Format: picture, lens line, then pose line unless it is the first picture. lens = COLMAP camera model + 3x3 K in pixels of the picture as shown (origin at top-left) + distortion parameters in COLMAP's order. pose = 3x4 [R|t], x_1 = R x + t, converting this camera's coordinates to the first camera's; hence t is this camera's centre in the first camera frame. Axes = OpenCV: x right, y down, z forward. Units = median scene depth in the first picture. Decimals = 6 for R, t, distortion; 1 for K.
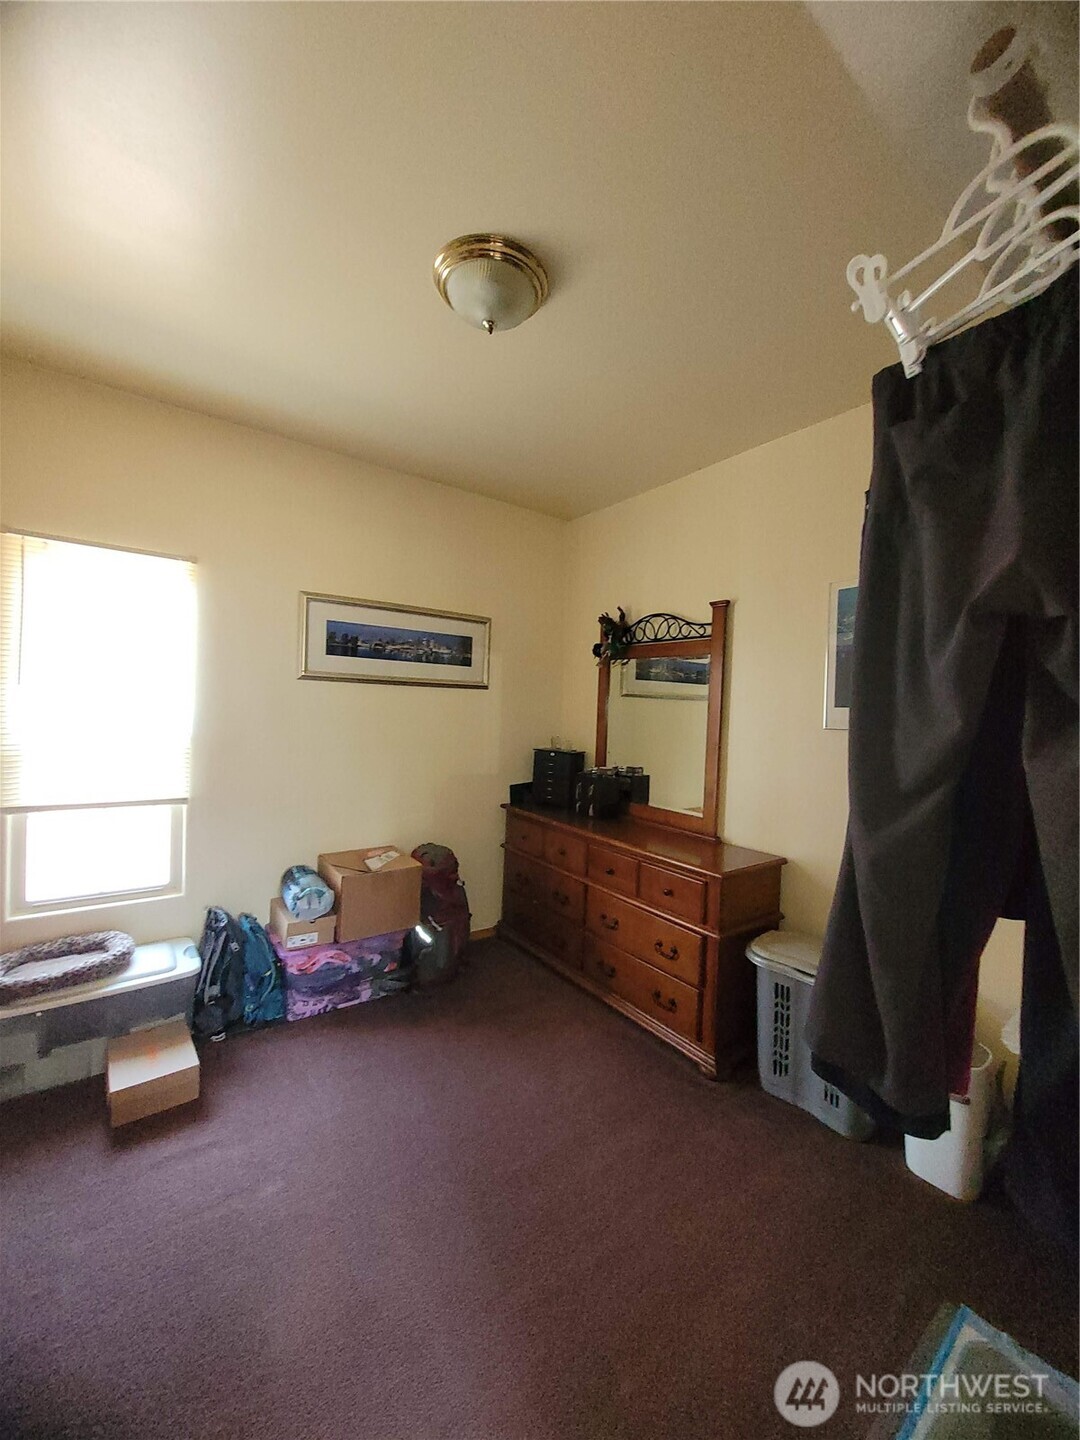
lens RADIAL K [[564.2, 0, 558.5], [0, 564.2, 726.9], [0, 0, 1]] dist [0.004169, -0.001284]
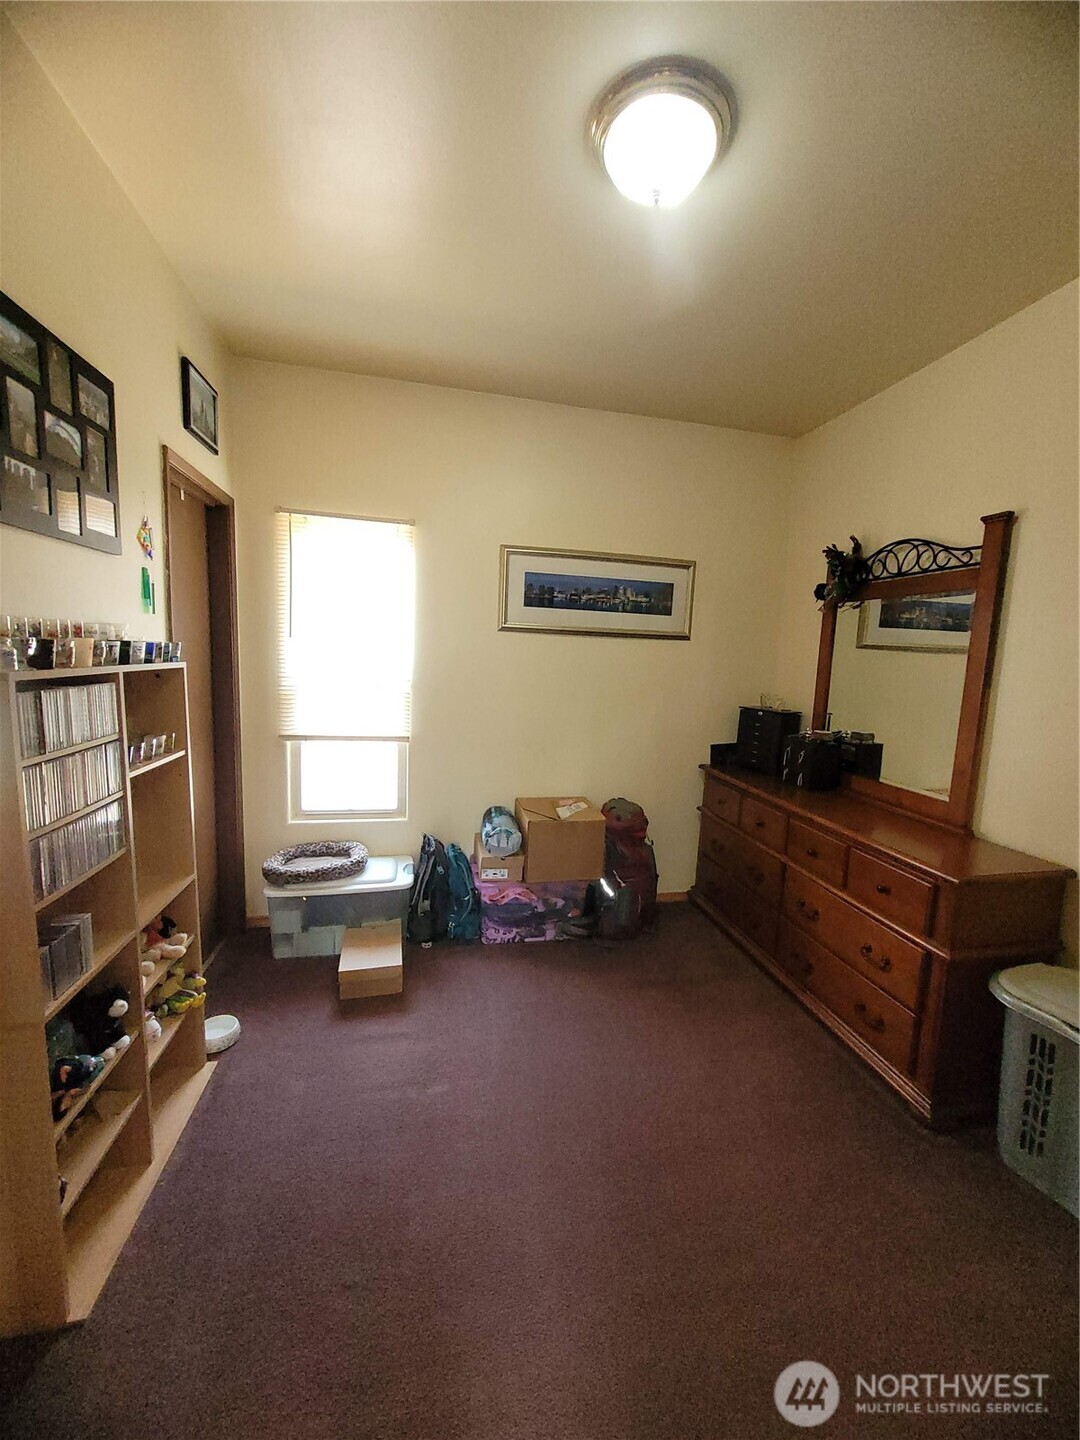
lens RADIAL K [[564.2, 0, 556.0], [0, 564.2, 726.3], [0, 0, 1]] dist [0.004169, -0.001284]
pose [[0.912644, 0.053186, -0.405280, 0.075157], [-0.022189, 0.996483, 0.080802, 0.005240], [0.408152, -0.064751, 0.910615, 0.079587]]
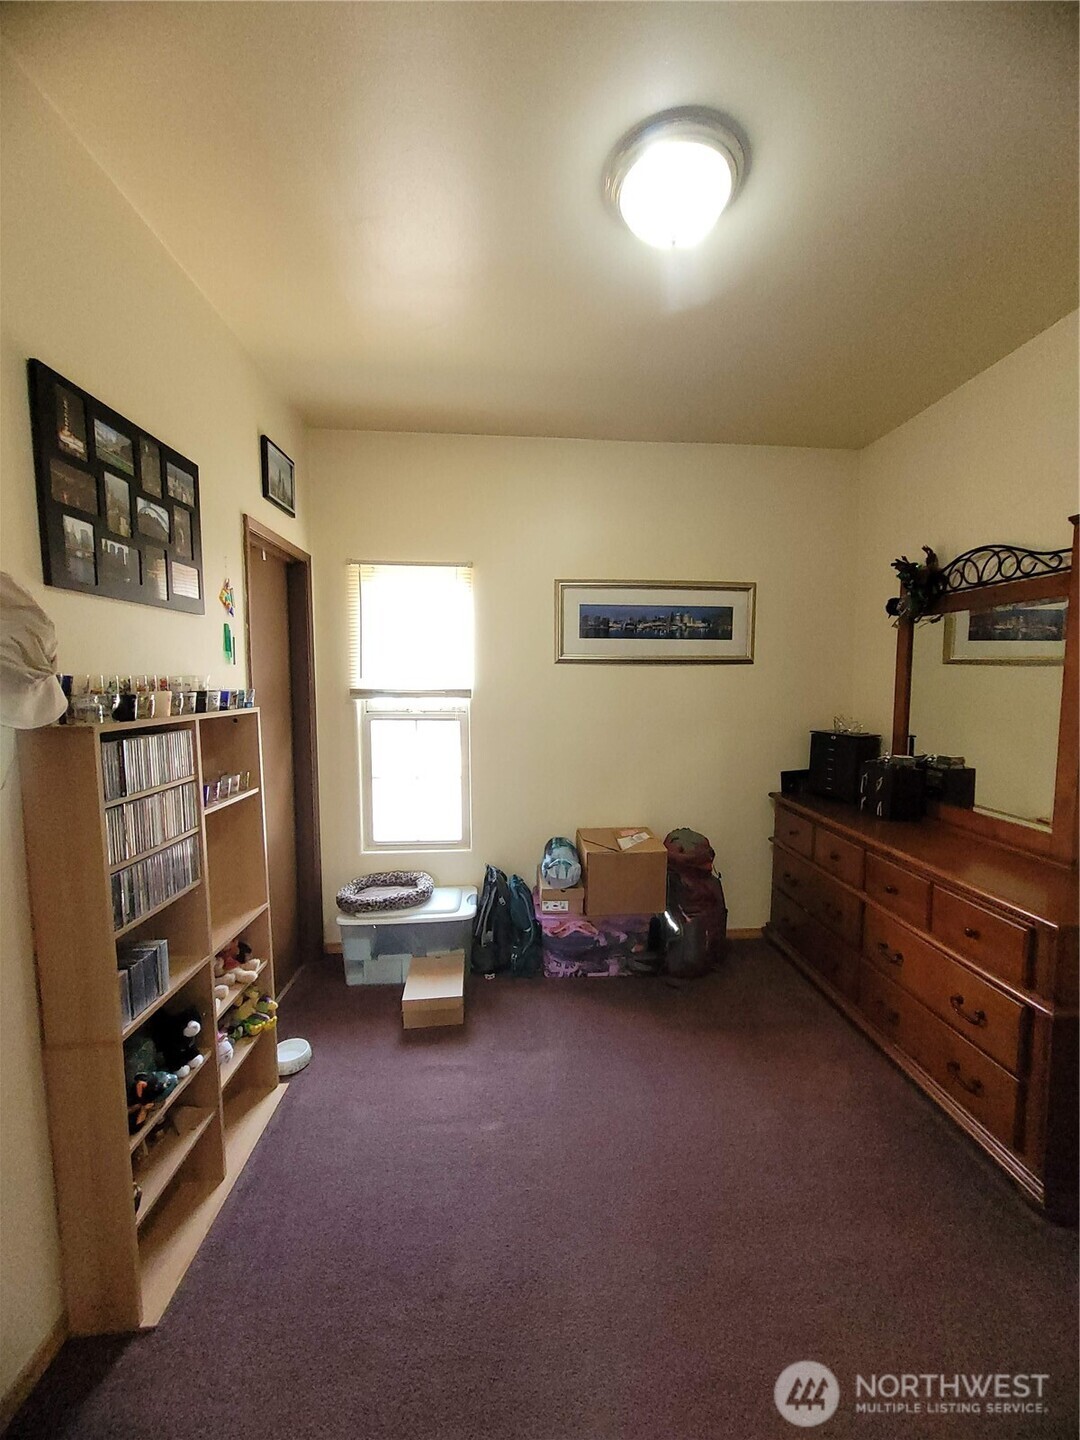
lens RADIAL K [[564.2, 0, 554.8], [0, 564.2, 725.9], [0, 0, 1]] dist [0.004169, -0.001284]
pose [[0.845392, 0.008859, -0.534073, 0.115057], [0.010902, 0.999368, 0.033835, -0.002588], [0.534035, -0.034427, 0.844761, 0.099291]]
